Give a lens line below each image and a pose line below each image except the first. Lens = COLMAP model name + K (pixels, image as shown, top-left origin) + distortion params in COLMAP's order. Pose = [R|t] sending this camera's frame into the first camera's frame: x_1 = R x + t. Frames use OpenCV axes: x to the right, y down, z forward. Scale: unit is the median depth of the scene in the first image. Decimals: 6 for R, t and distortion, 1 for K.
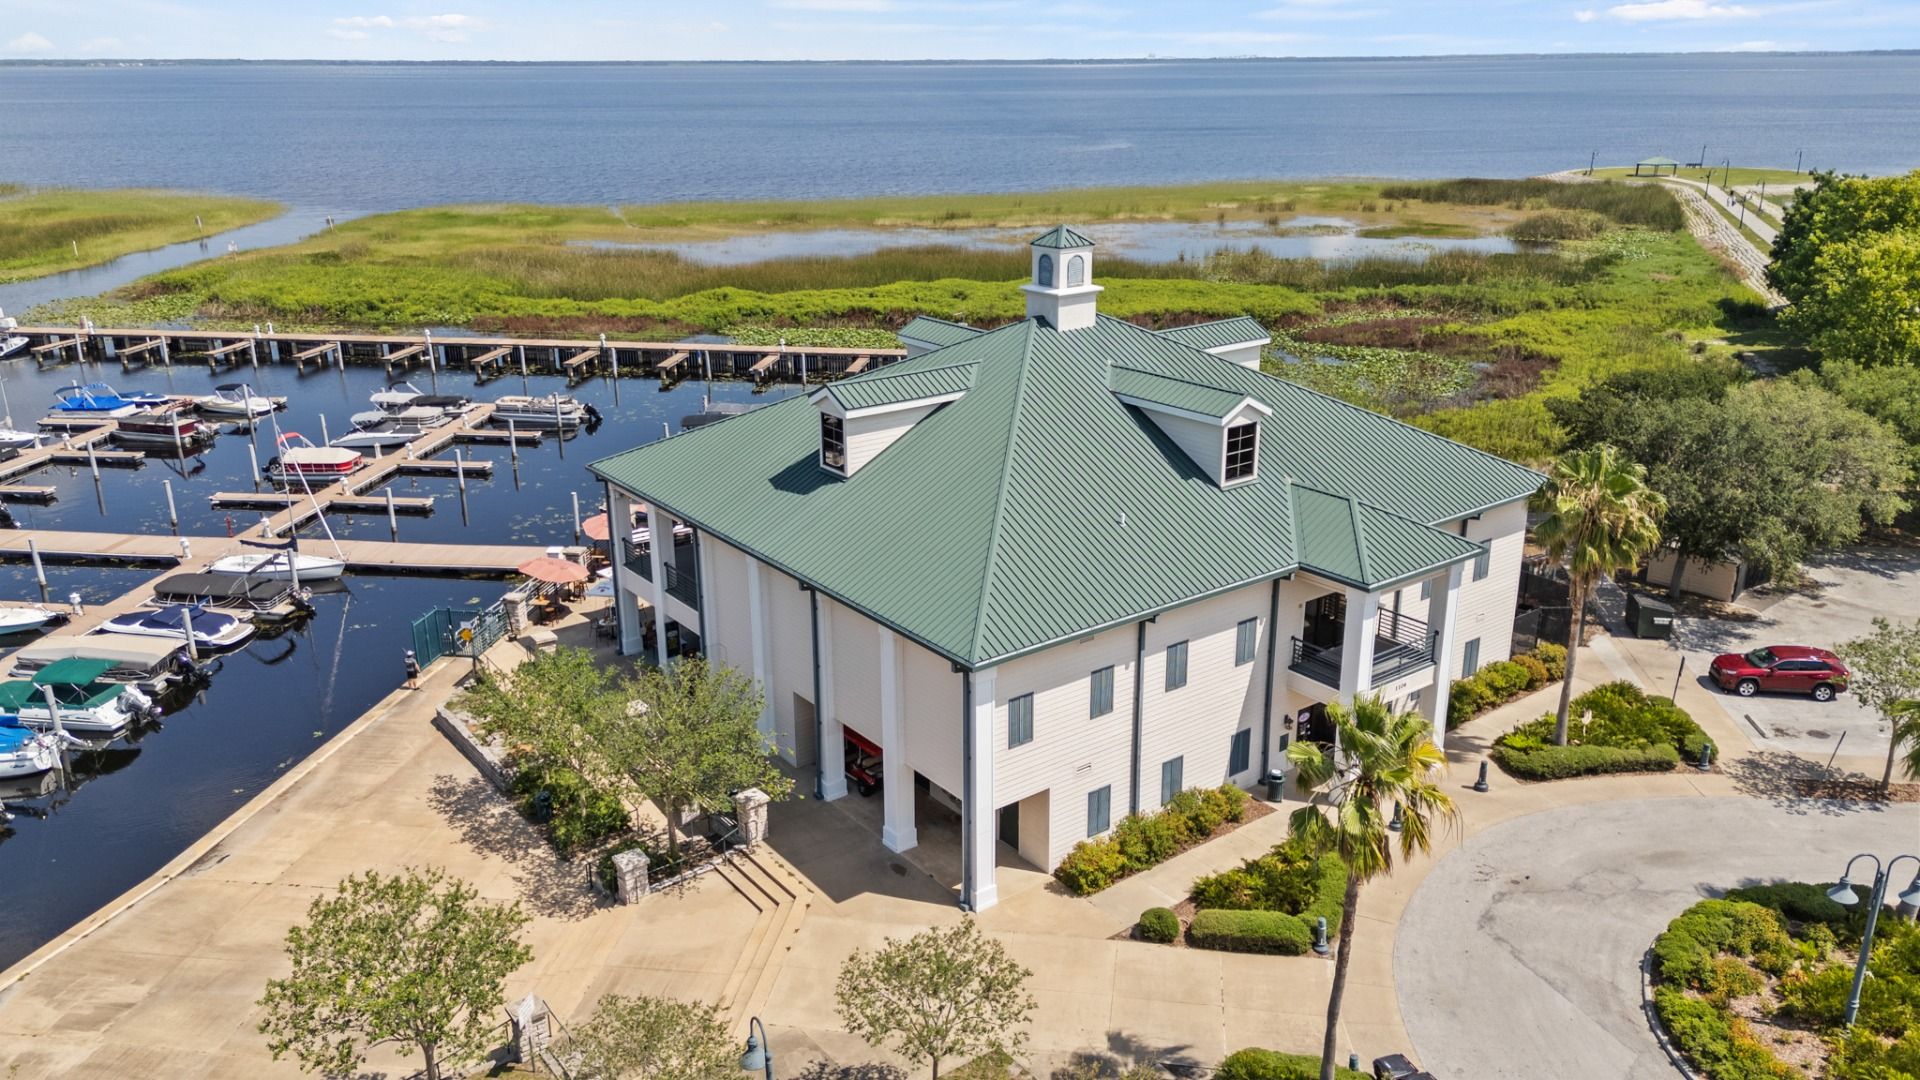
lens RADIAL K [[1428.4, 0, 960.0], [0, 1428.4, 540.0], [0, 0, 1]] dist [-0.004075, -0.005589]
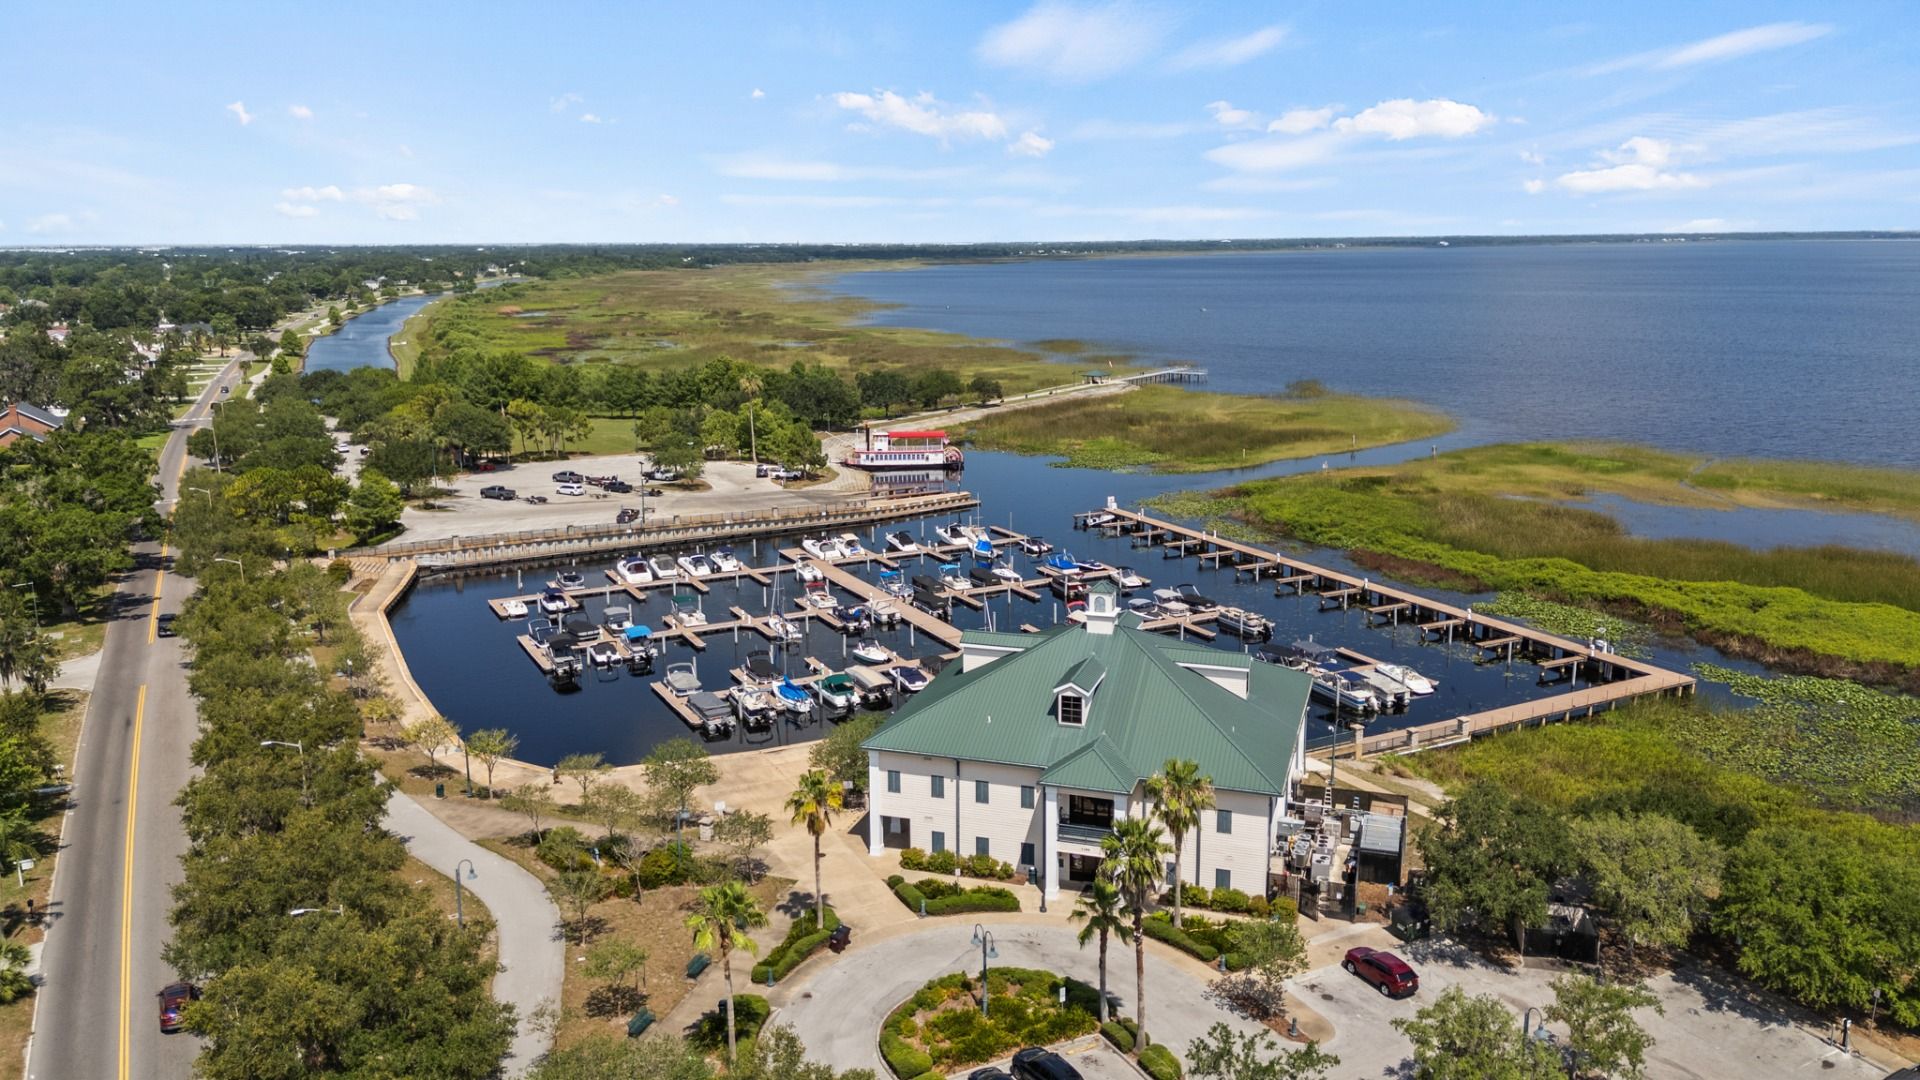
lens RADIAL K [[1384.8, 0, 960.0], [0, 1384.8, 540.0], [0, 0, 1]] dist [0.080564, -0.001673]
pose [[0.554648, 0.167175, -0.815118, 1.506298], [-0.252785, 0.967163, 0.026350, -0.276342], [0.792758, 0.191435, 0.578695, -0.263104]]
